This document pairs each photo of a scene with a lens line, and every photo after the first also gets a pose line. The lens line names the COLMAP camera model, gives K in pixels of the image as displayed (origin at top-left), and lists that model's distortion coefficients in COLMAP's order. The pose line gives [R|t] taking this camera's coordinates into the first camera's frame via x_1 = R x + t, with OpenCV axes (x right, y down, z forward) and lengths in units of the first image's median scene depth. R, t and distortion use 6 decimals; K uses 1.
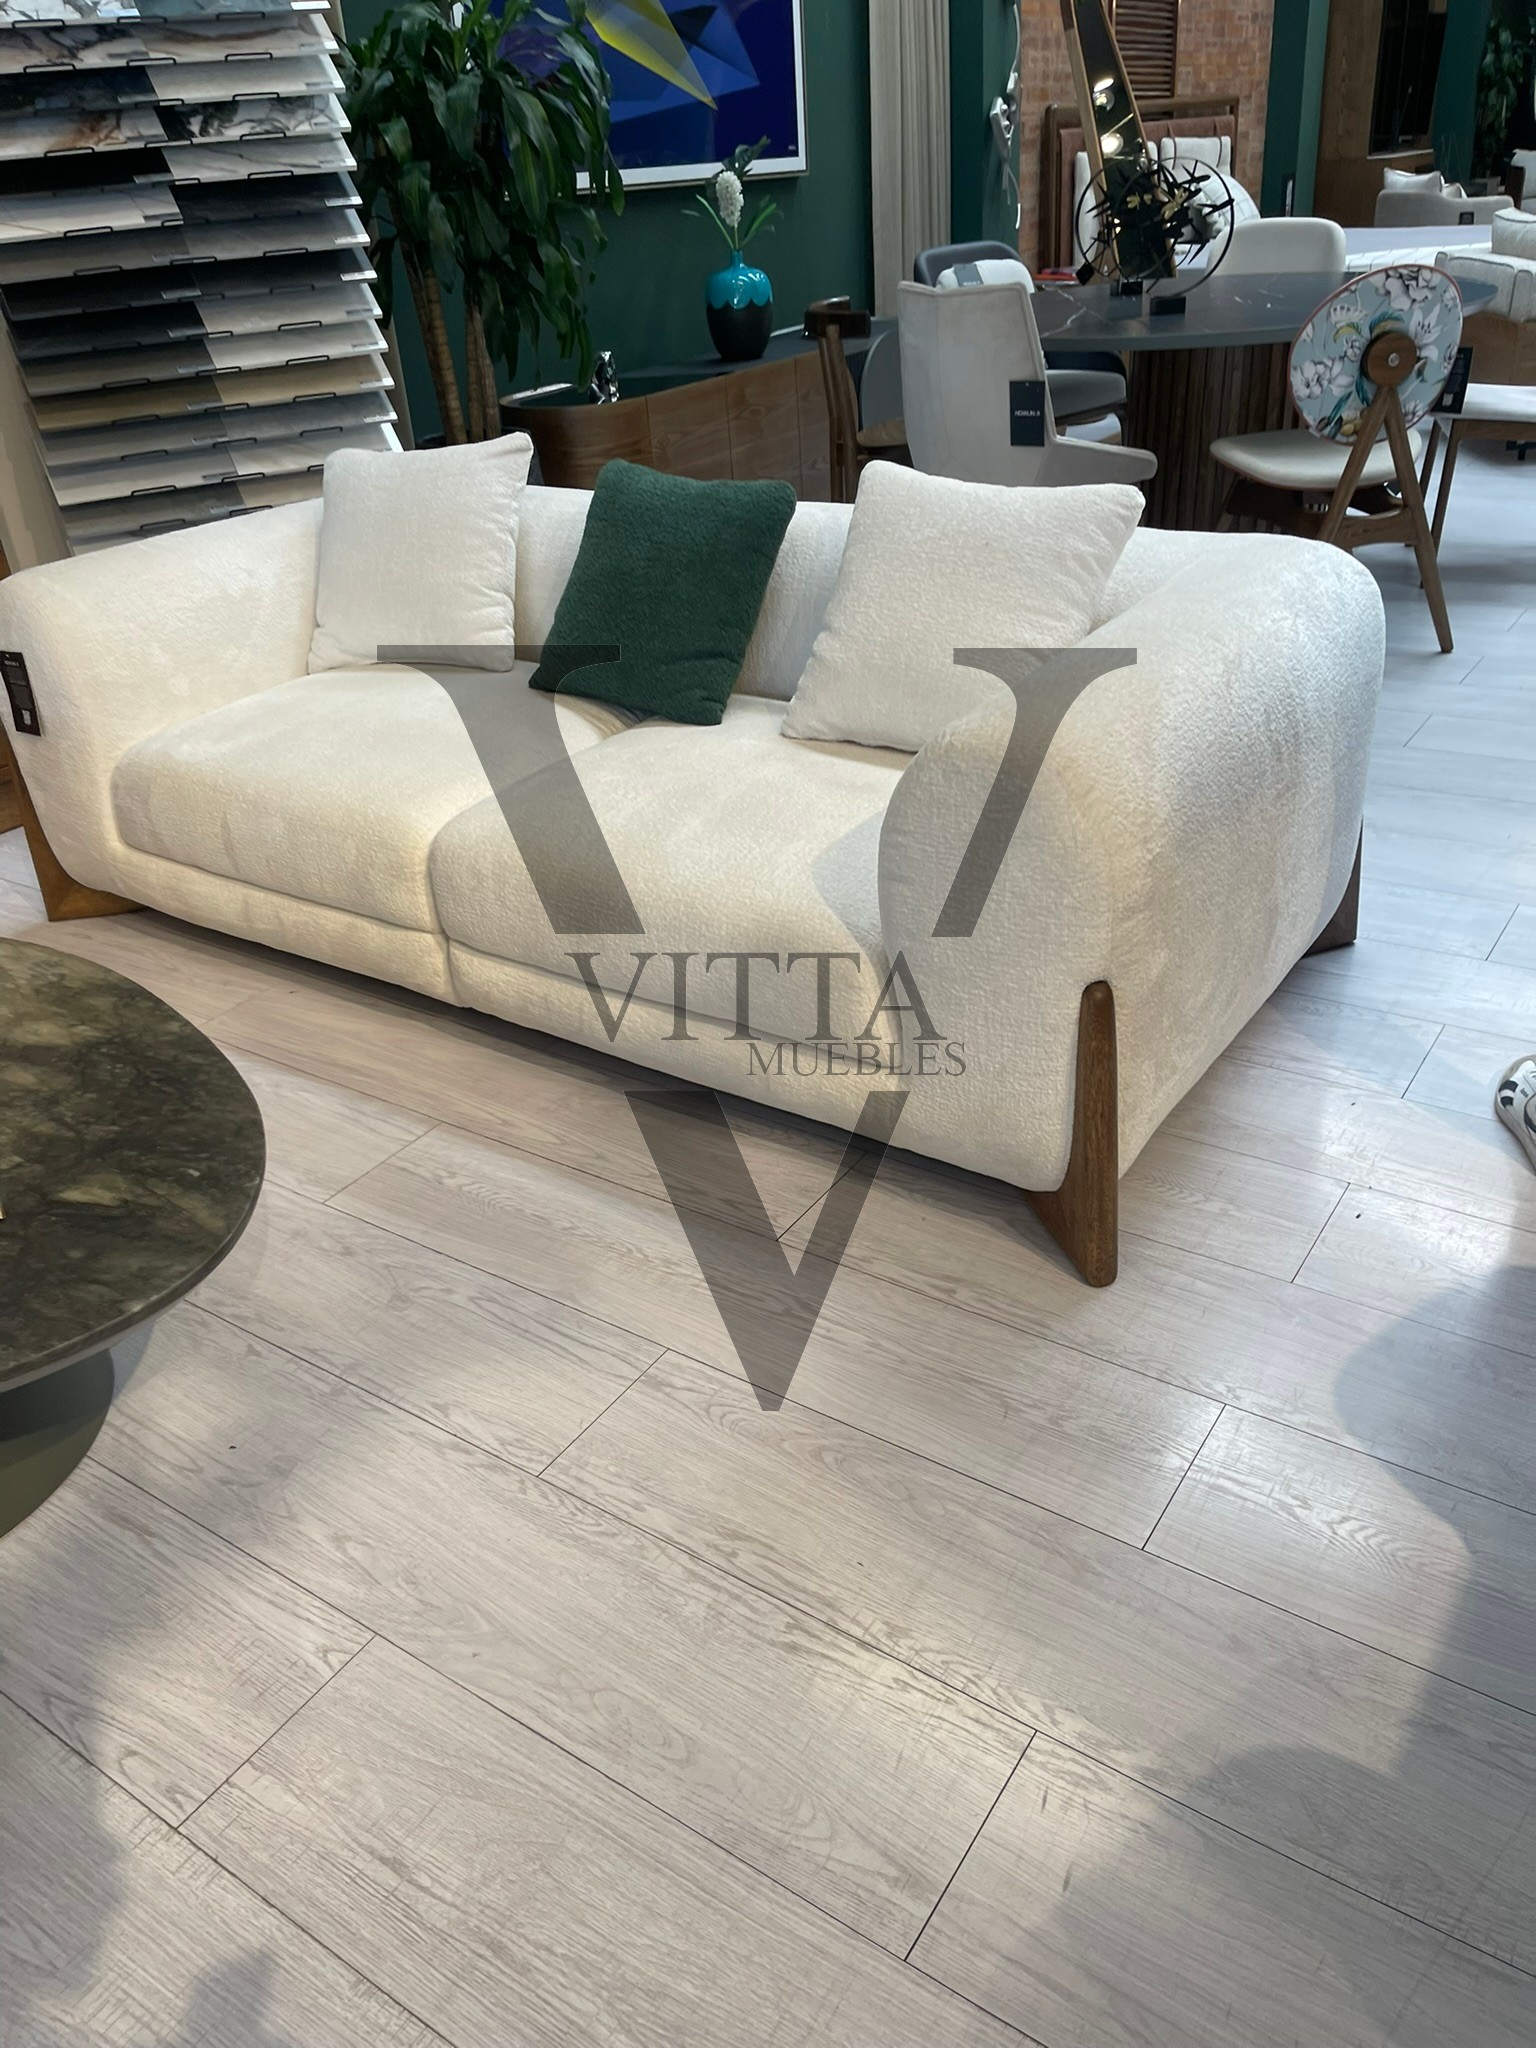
lens RADIAL K [[1535.6, 0, 762.2], [0, 1535.6, 1056.0], [0, 0, 1]] dist [0.073775, -0.094234]
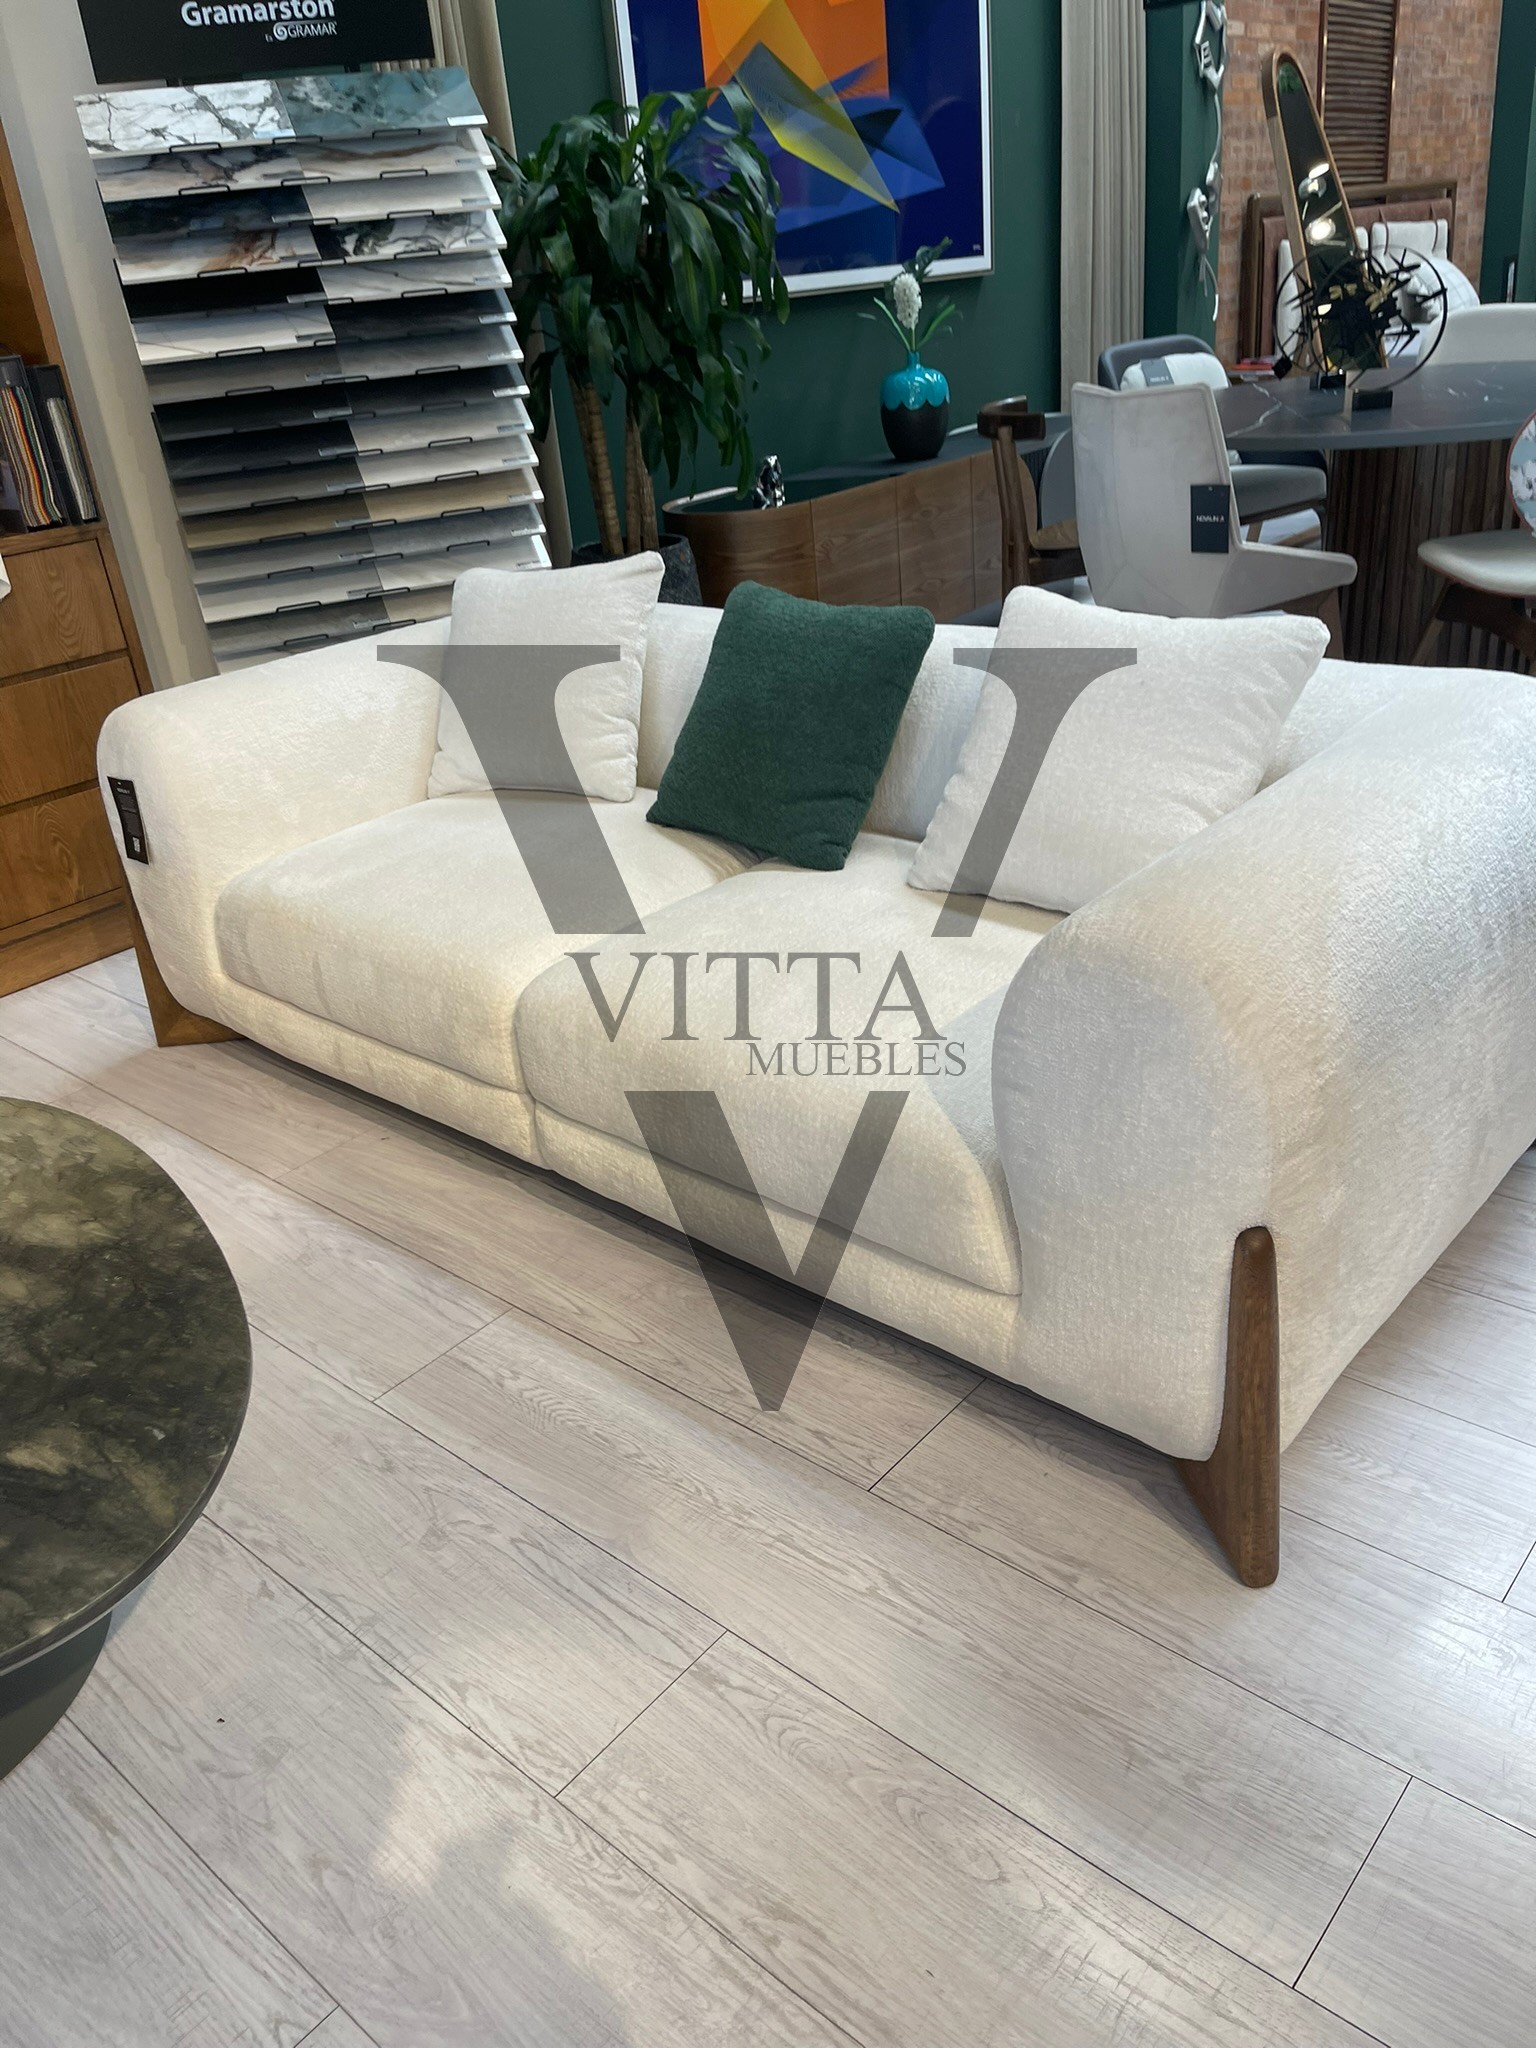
lens RADIAL K [[1540.0, 0, 768.0], [0, 1540.0, 1024.0], [0, 0, 1]] dist [0.066310, -0.085626]
pose [[0.992634, 0.029196, -0.117579, 0.041817], [-0.036689, 0.997397, -0.062075, -0.072883], [0.115460, 0.065931, 0.991122, 0.111971]]
